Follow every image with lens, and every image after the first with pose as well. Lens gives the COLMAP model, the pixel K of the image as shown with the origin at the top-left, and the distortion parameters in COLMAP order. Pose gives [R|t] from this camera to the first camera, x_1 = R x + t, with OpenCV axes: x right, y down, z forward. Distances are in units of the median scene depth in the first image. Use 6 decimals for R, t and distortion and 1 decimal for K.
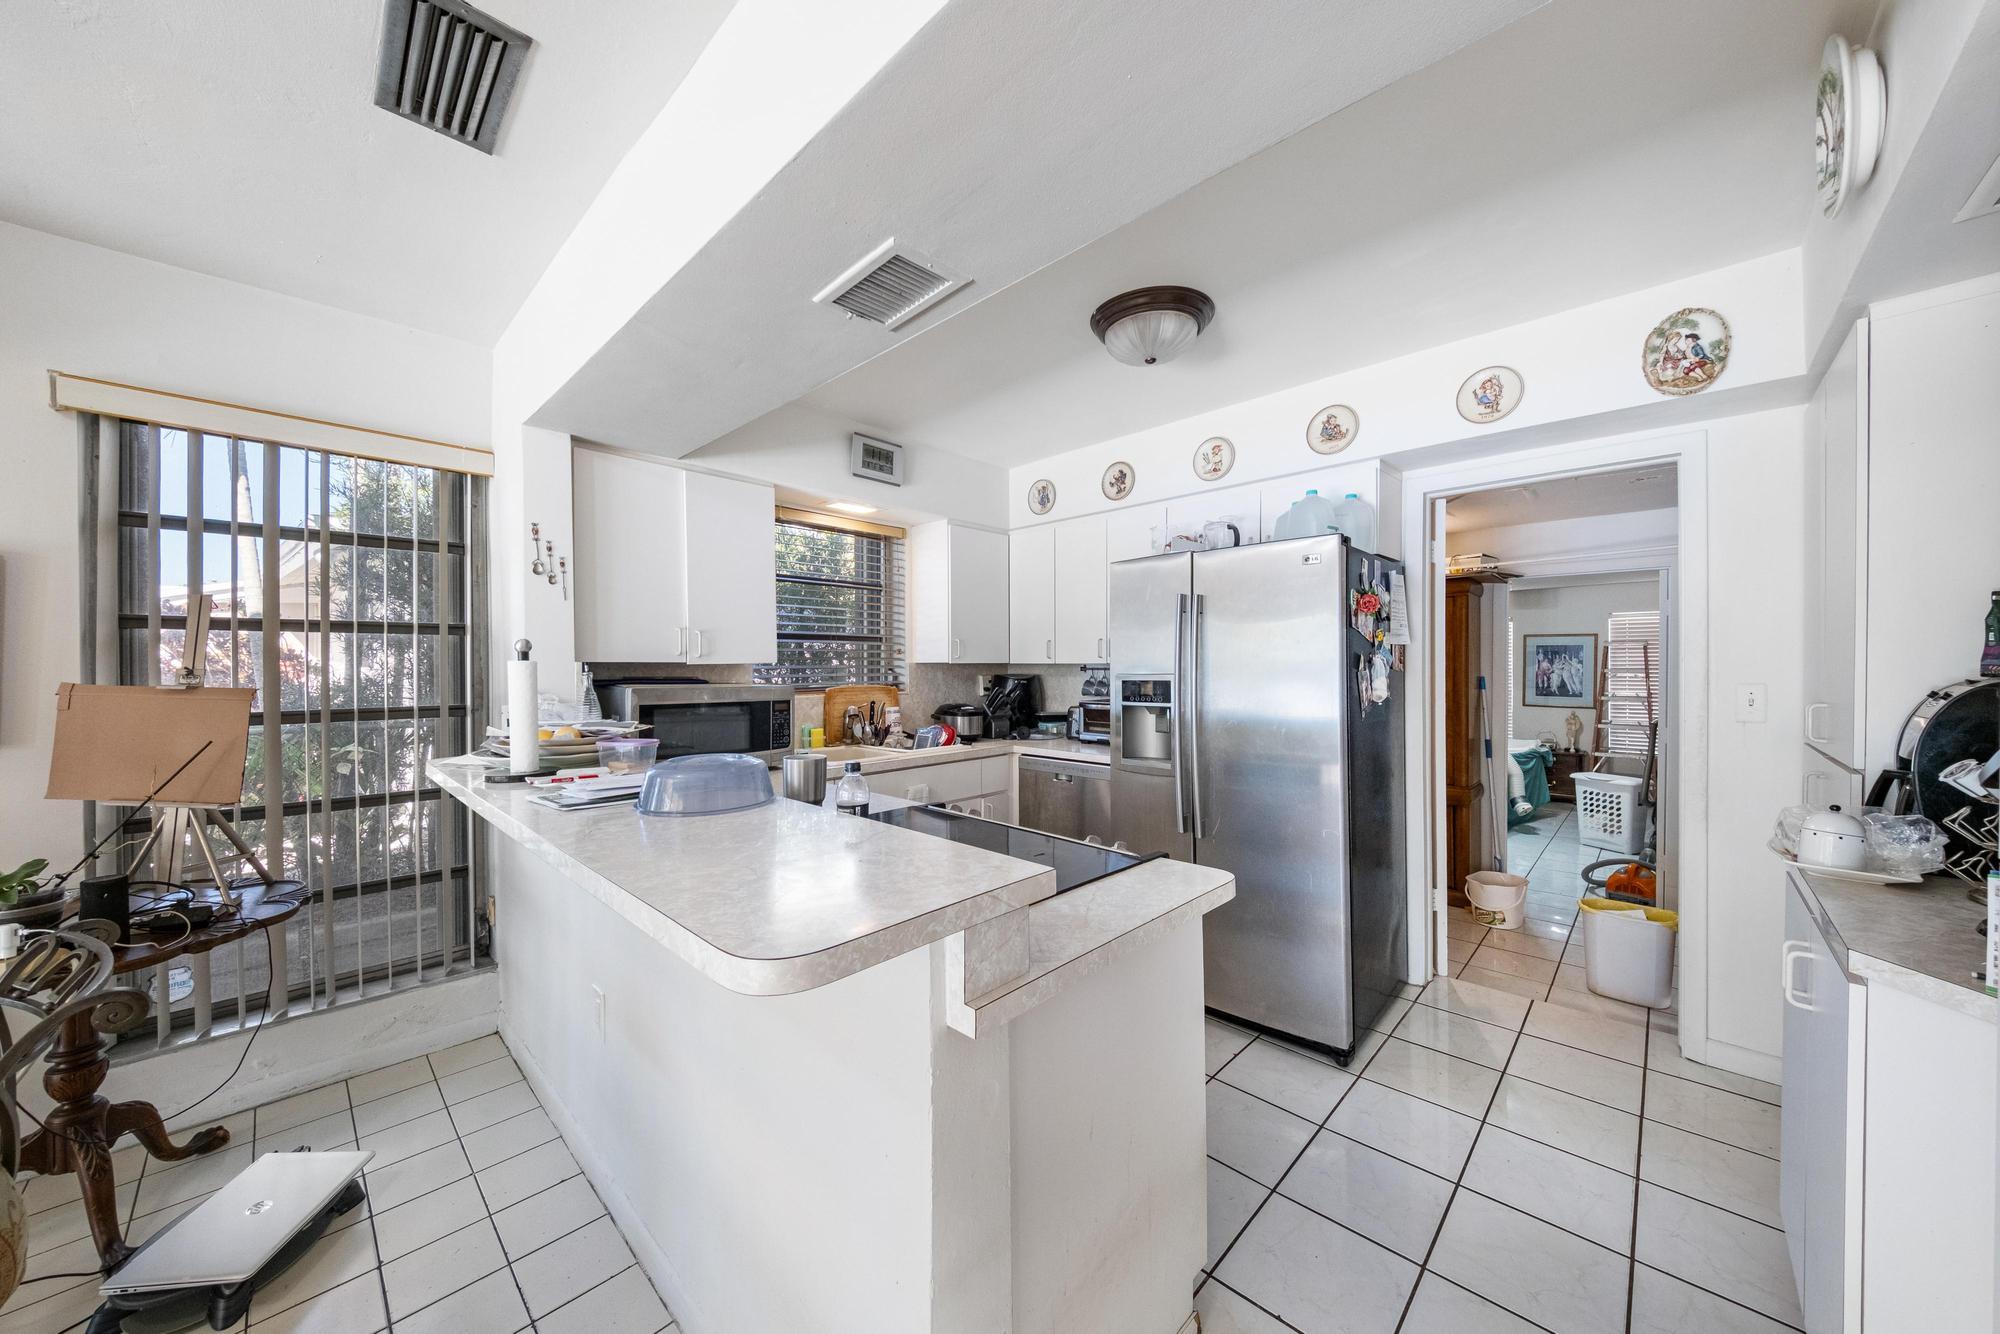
lens RADIAL K [[694.6, 0, 1025.1], [0, 694.6, 669.8], [0, 0, 1]] dist [0.010970, -0.007355]
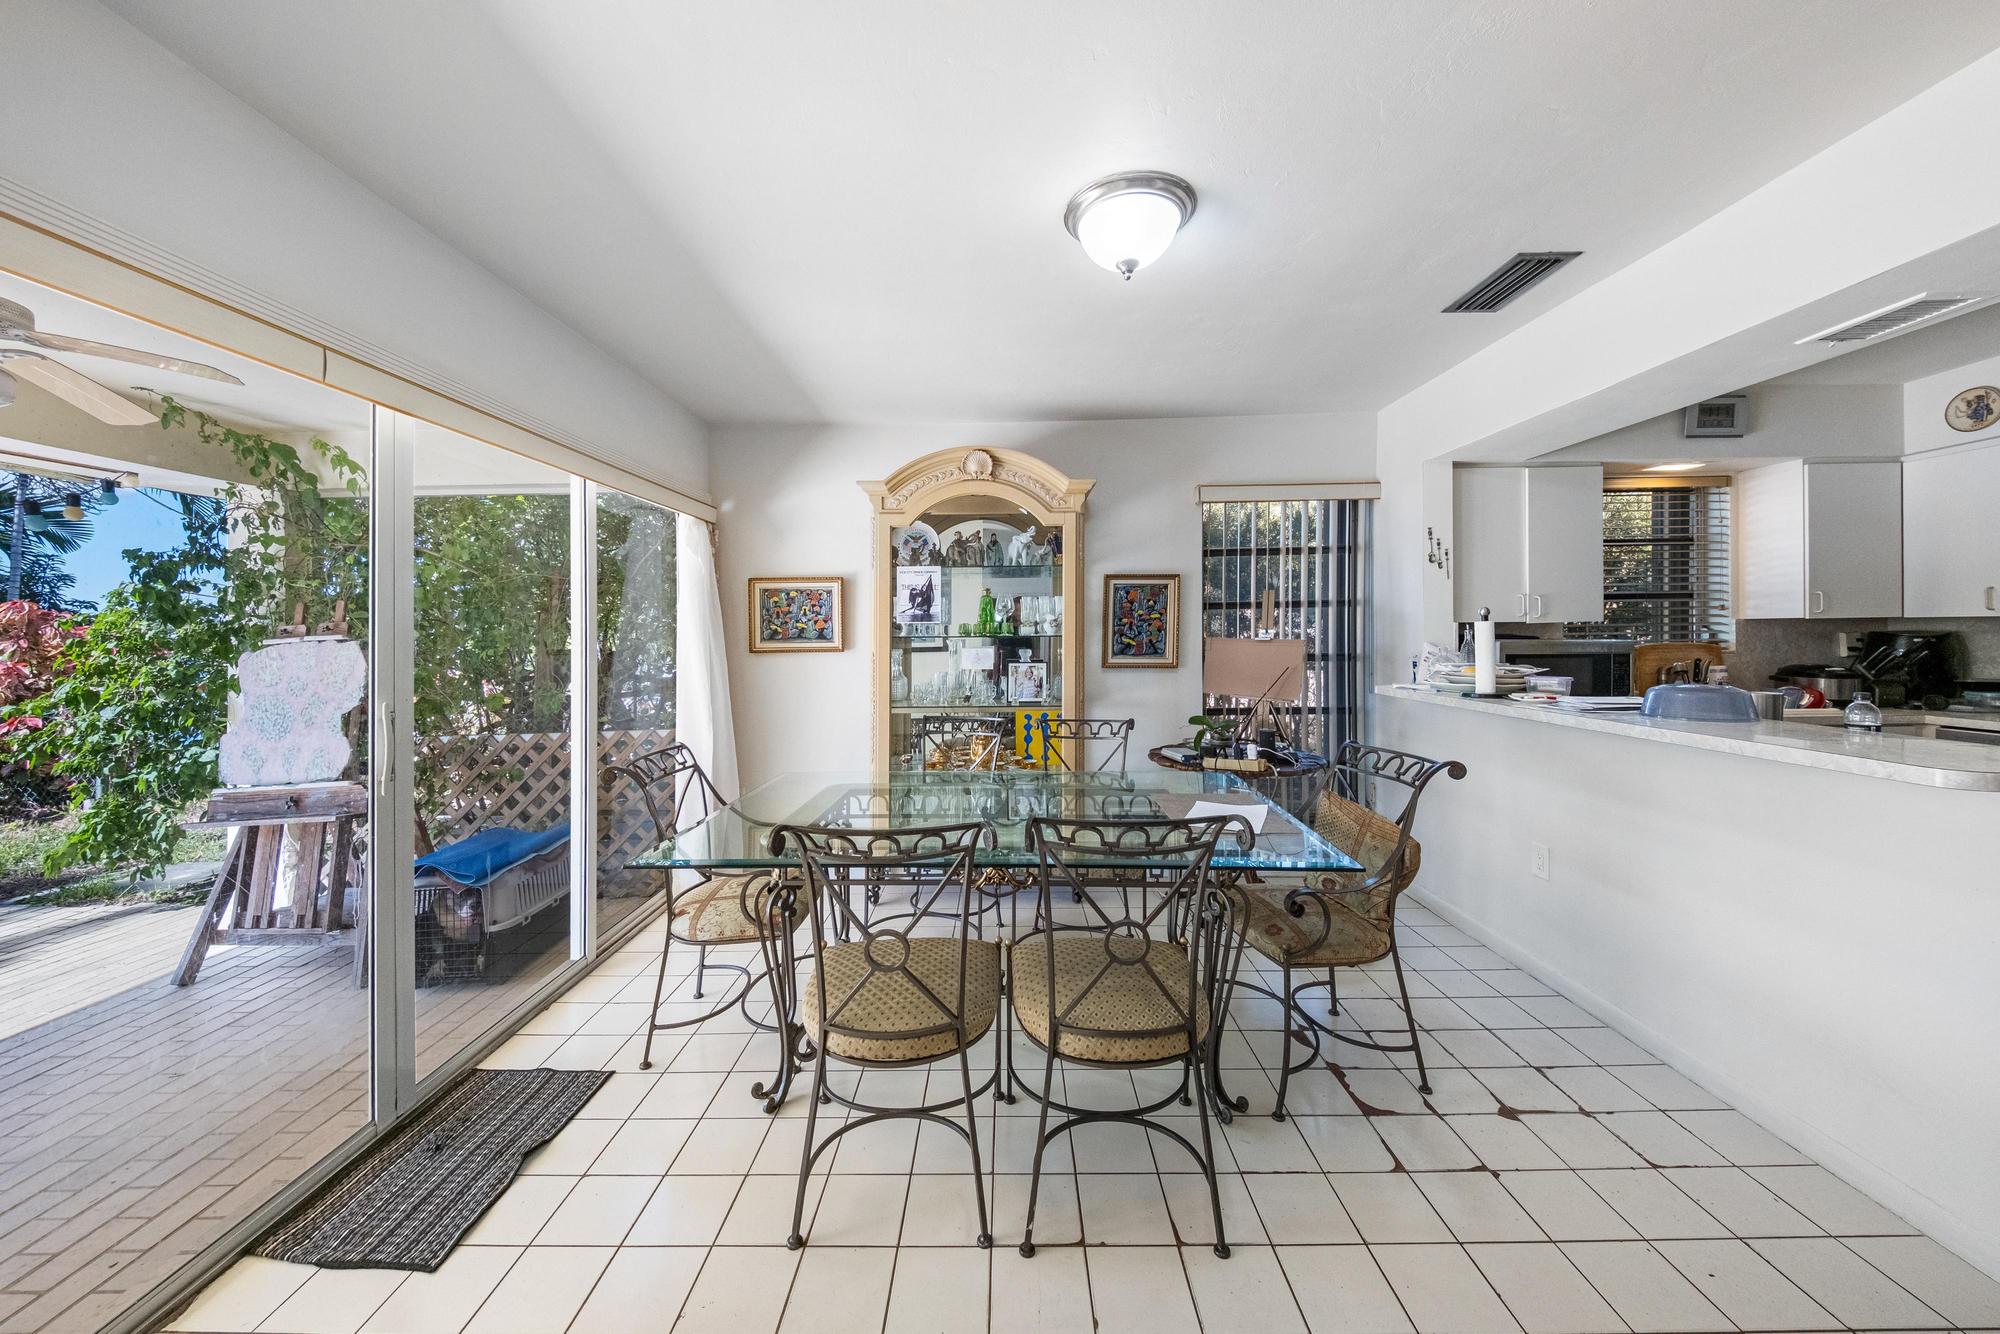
lens RADIAL K [[700.8, 0, 995.5], [0, 700.8, 633.6], [0, 0, 1]] dist [0.013496, -0.005909]
pose [[0.667534, -0.007798, -0.744539, -0.187758], [0.007536, 0.999965, -0.003717, 0.007771], [0.744542, -0.003130, 0.667569, -0.562928]]
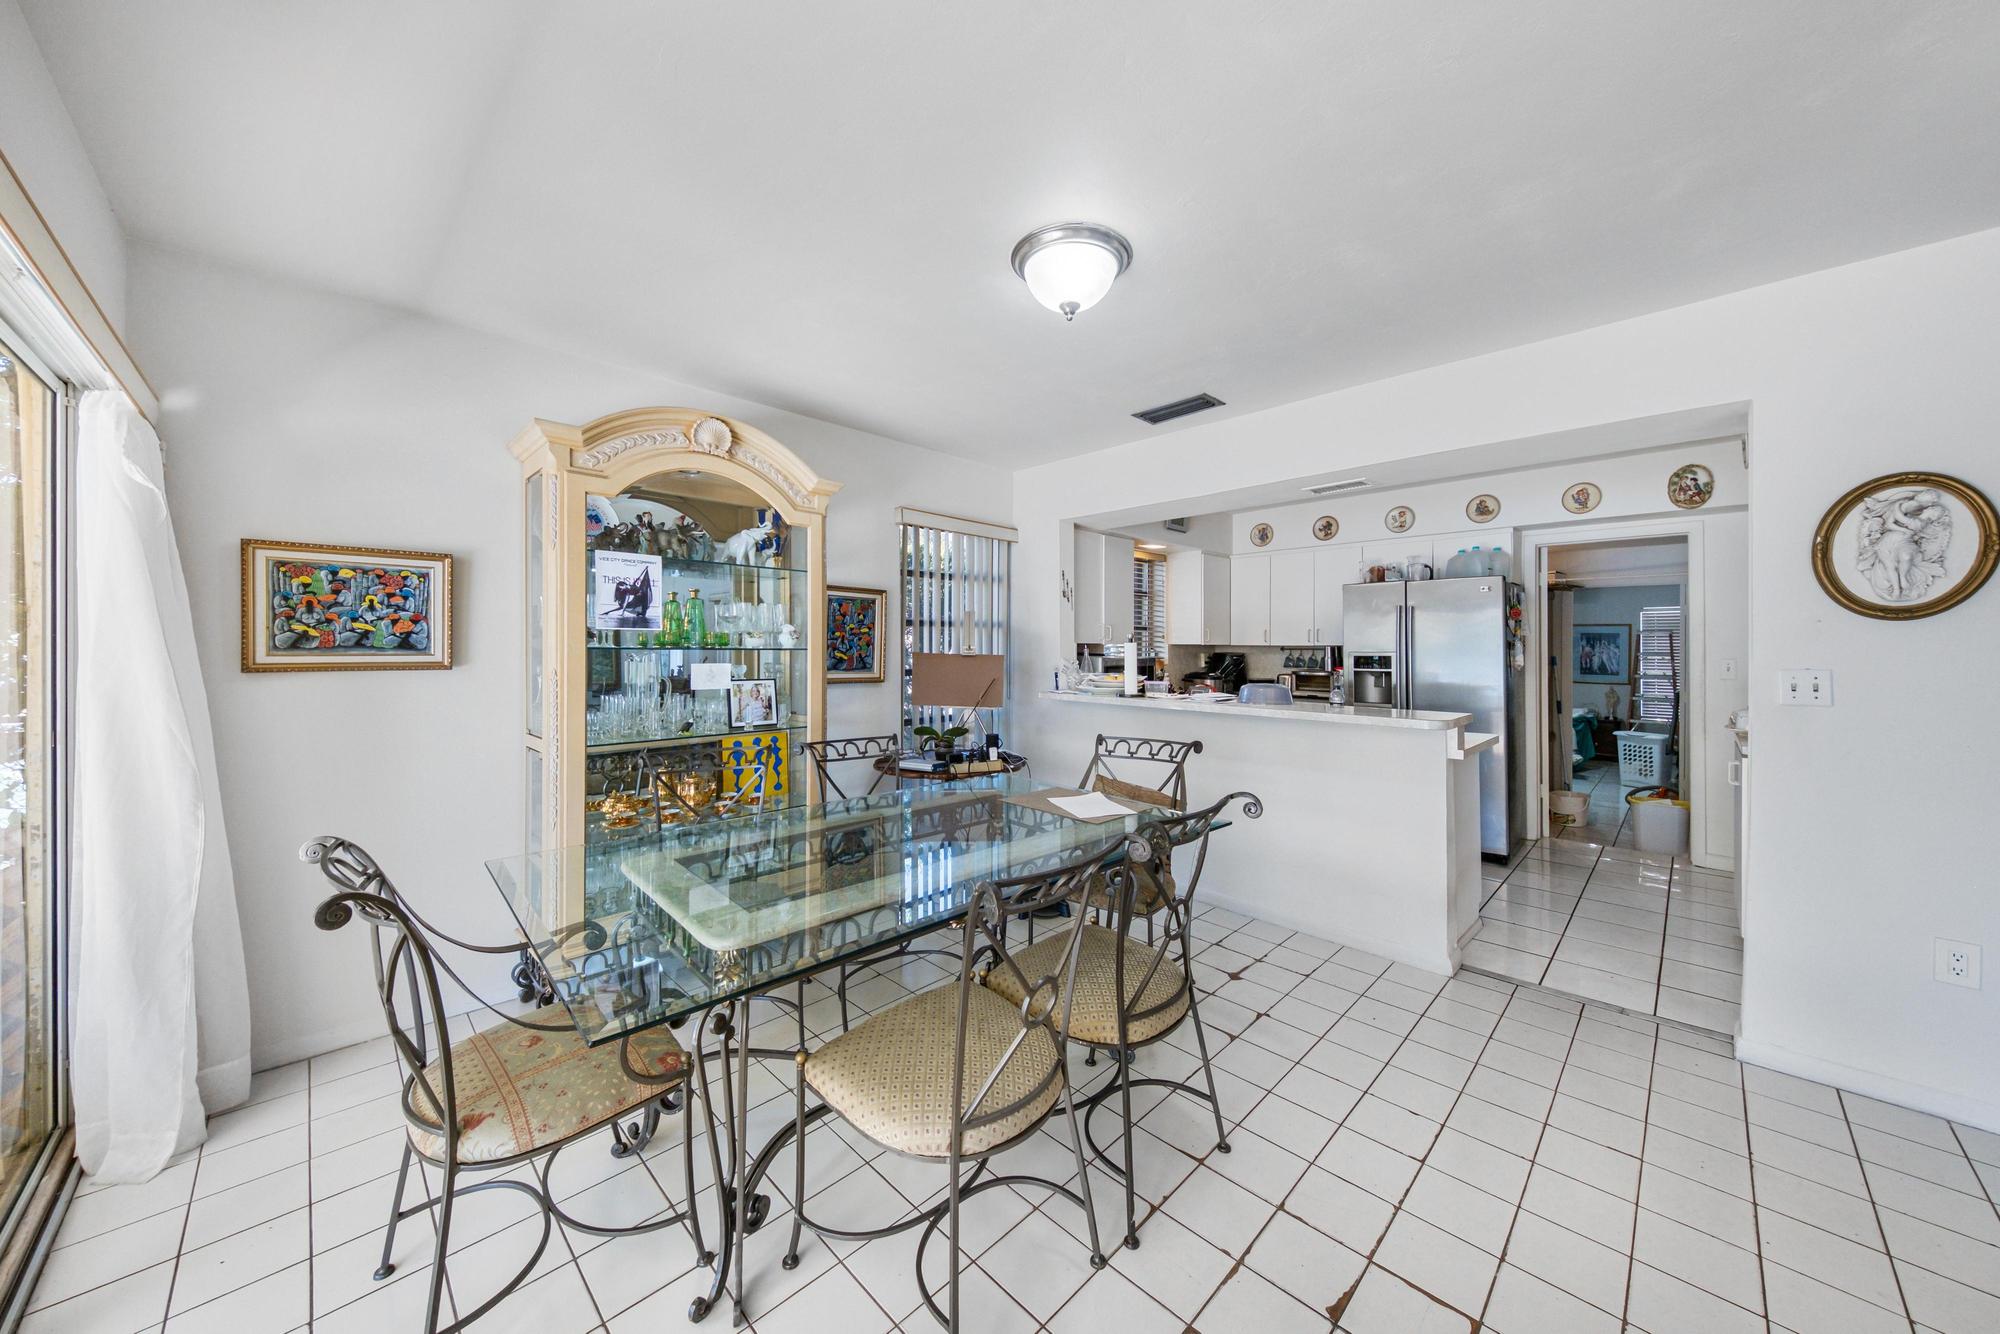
lens RADIAL K [[692.8, 0, 1030.8], [0, 692.8, 645.6], [0, 0, 1]] dist [-0.001978, -0.000175]
pose [[0.999784, 0.004341, -0.020346, -0.658418], [-0.004545, 0.999940, -0.009996, 0.011835], [0.020302, 0.010086, 0.999743, -0.743764]]
